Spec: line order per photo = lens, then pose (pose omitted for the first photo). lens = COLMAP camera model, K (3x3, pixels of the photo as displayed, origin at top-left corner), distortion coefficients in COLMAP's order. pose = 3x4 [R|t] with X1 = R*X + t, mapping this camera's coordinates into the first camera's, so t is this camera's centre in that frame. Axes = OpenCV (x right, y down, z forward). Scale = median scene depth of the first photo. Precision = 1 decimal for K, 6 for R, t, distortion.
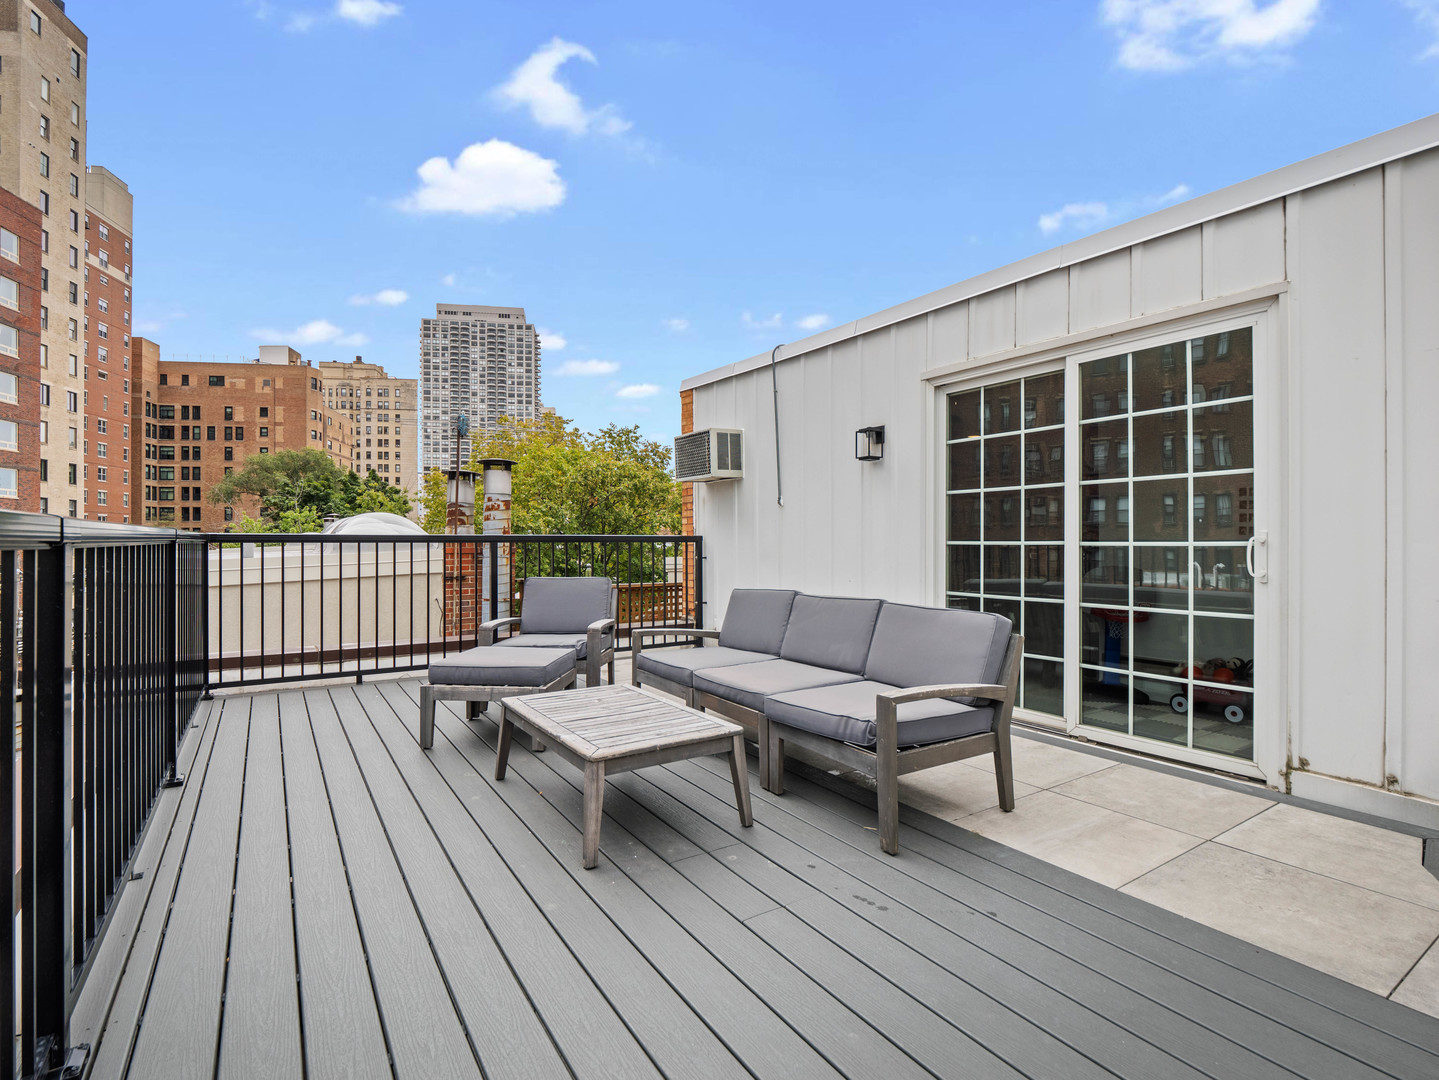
lens RADIAL K [[688.6, 0, 719.5], [0, 688.6, 540.0], [0, 0, 1]] dist [-0.019923, -0.001172]
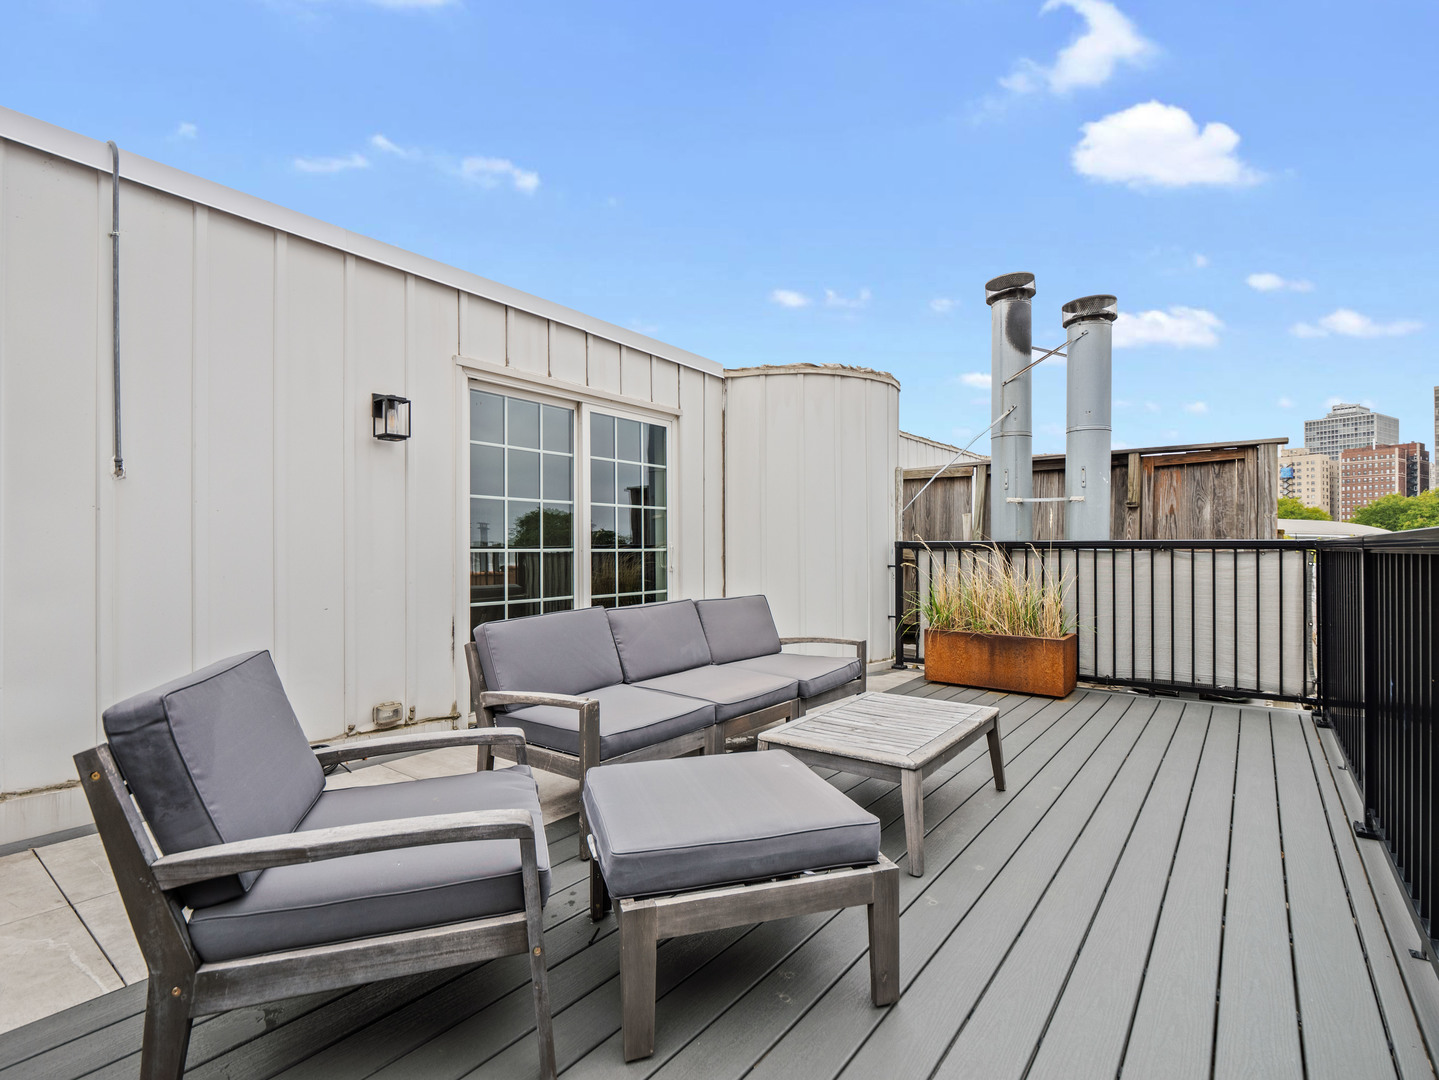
lens RADIAL K [[688.6, 0, 719.5], [0, 688.6, 540.0], [0, 0, 1]] dist [-0.019923, -0.001172]
pose [[-0.342666, 0.010186, 0.939402, -0.732709], [-0.000736, 0.999938, -0.011111, 0.000200], [-0.939457, -0.004499, -0.342637, 1.136881]]
